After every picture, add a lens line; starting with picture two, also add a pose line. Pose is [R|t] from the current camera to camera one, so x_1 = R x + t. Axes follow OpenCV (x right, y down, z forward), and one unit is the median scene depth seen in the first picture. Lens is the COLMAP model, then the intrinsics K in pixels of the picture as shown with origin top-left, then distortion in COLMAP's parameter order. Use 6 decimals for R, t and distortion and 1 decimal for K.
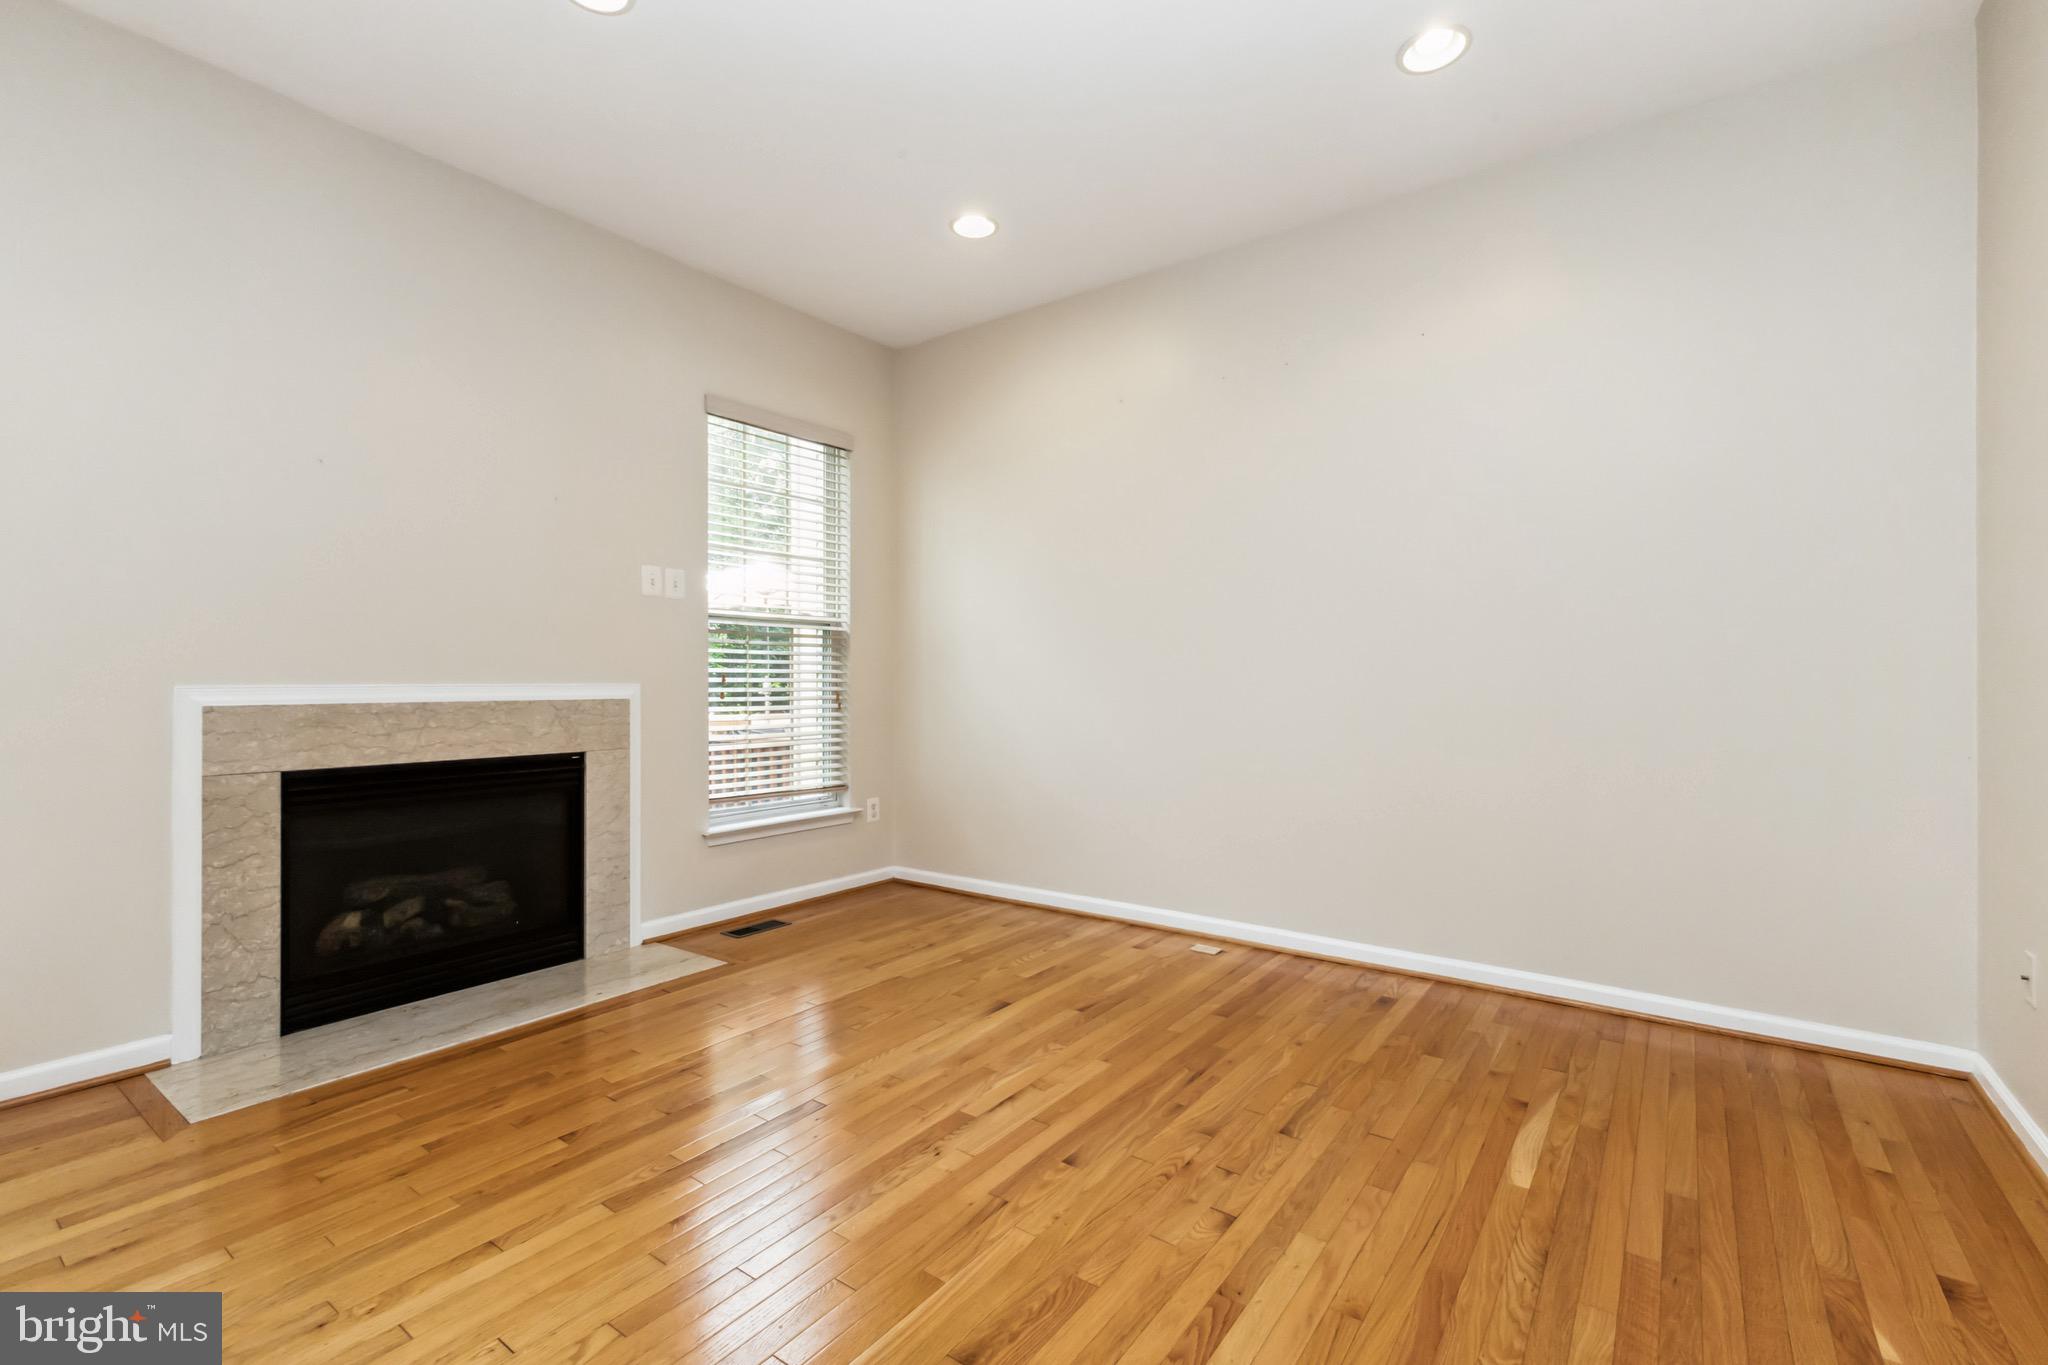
lens RADIAL K [[903.9, 0, 1026.5], [0, 903.9, 674.4], [0, 0, 1]] dist [0.009785, -0.000137]
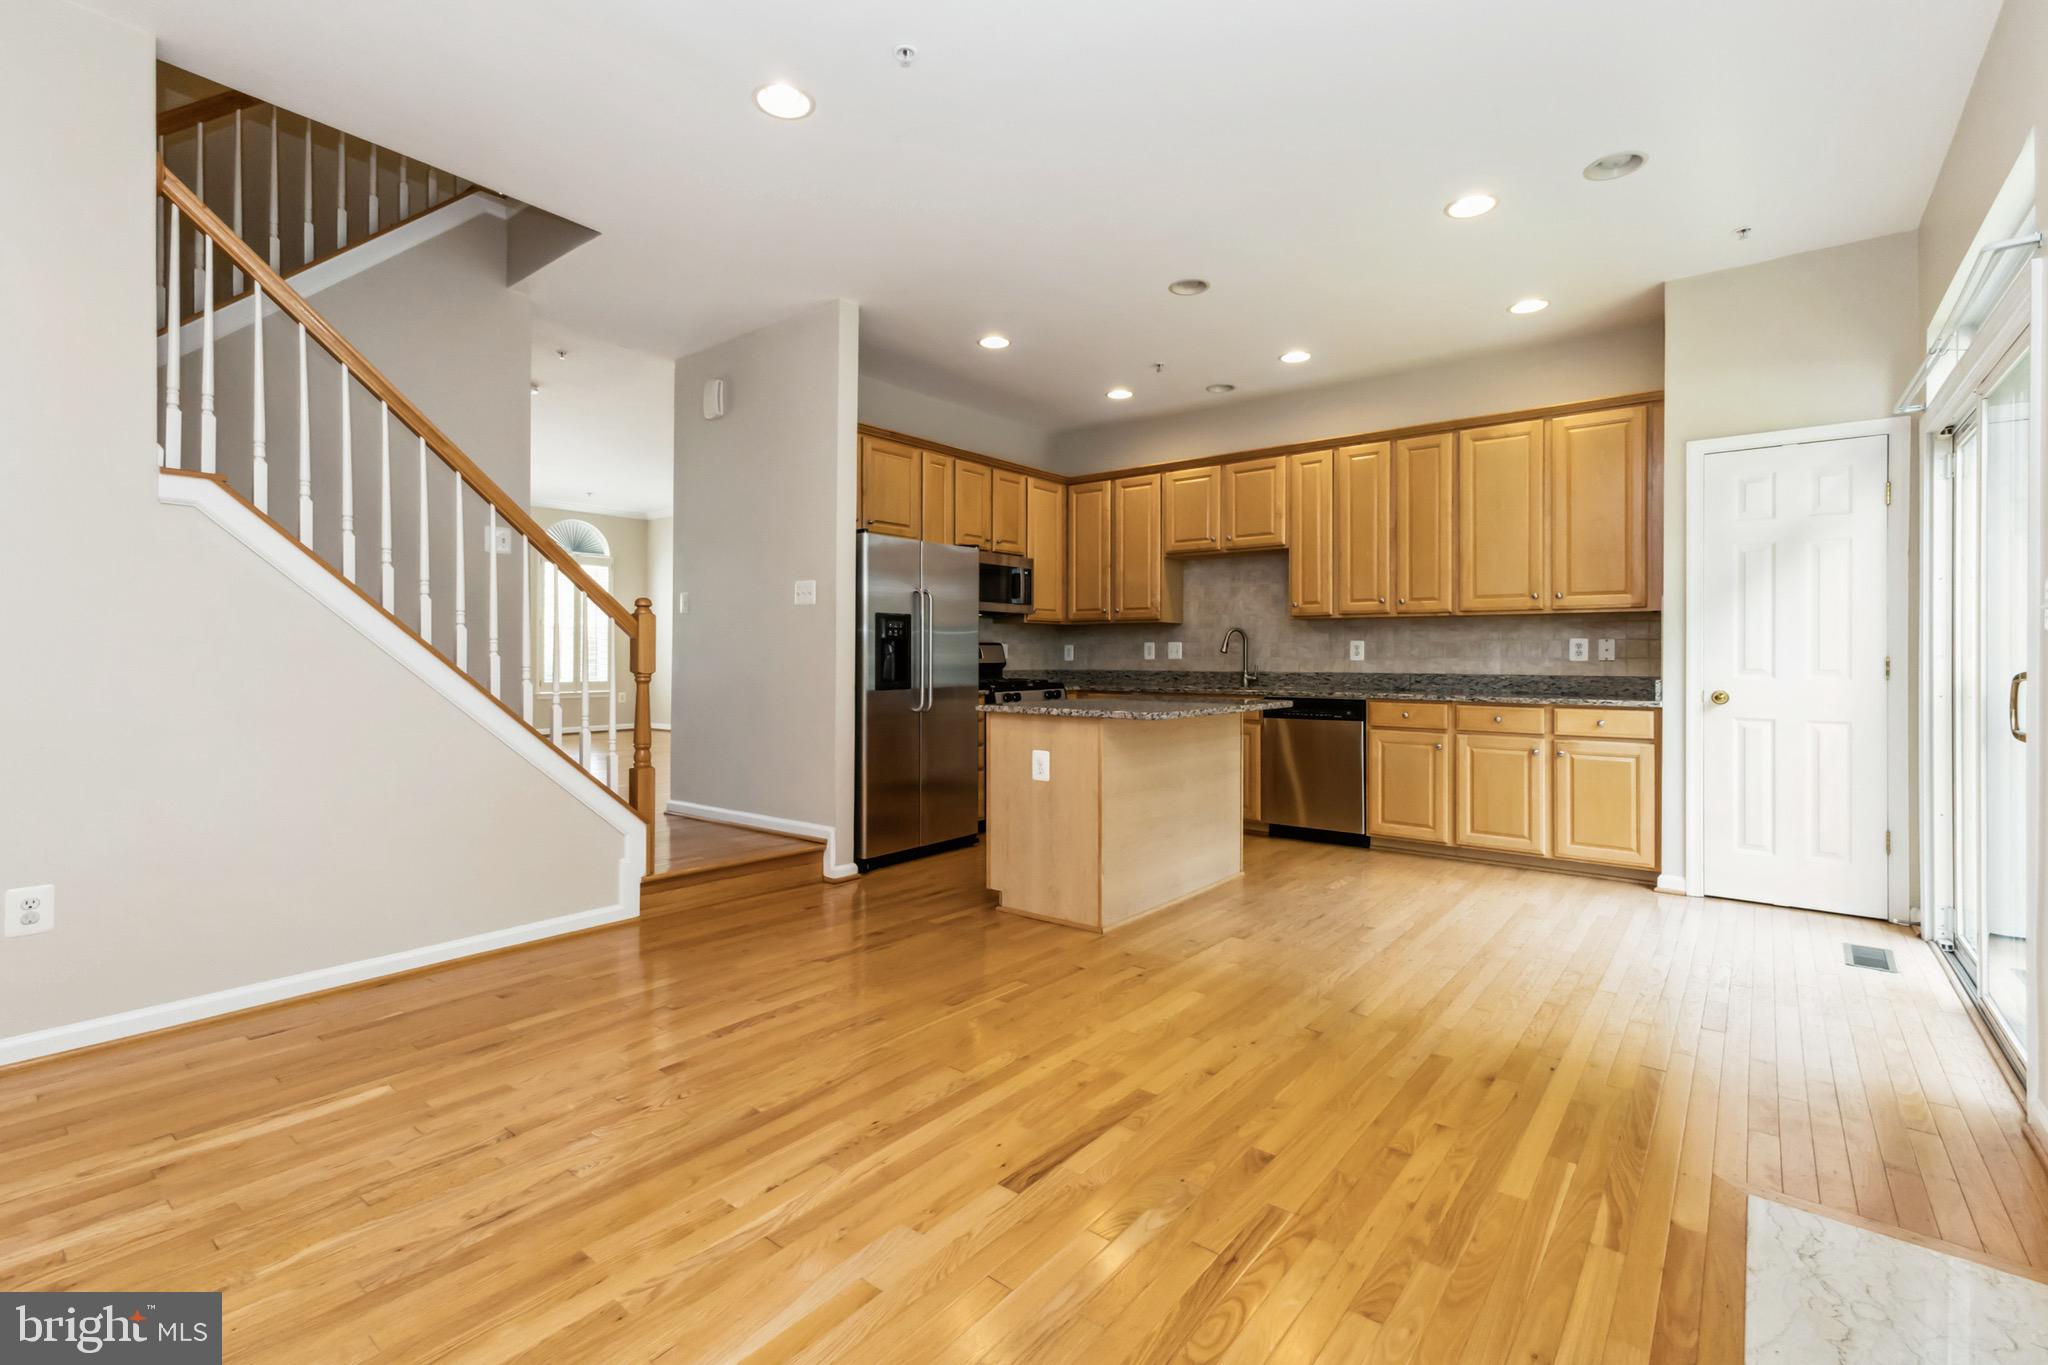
lens RADIAL K [[909.5, 0, 1011.6], [0, 909.5, 679.7], [0, 0, 1]] dist [0.001593, 0.000076]
pose [[-0.998766, -0.005946, 0.049316, -0.223688], [-0.005020, 0.999809, 0.018881, 0.003924], [-0.049419, 0.018610, -0.998605, 1.502591]]
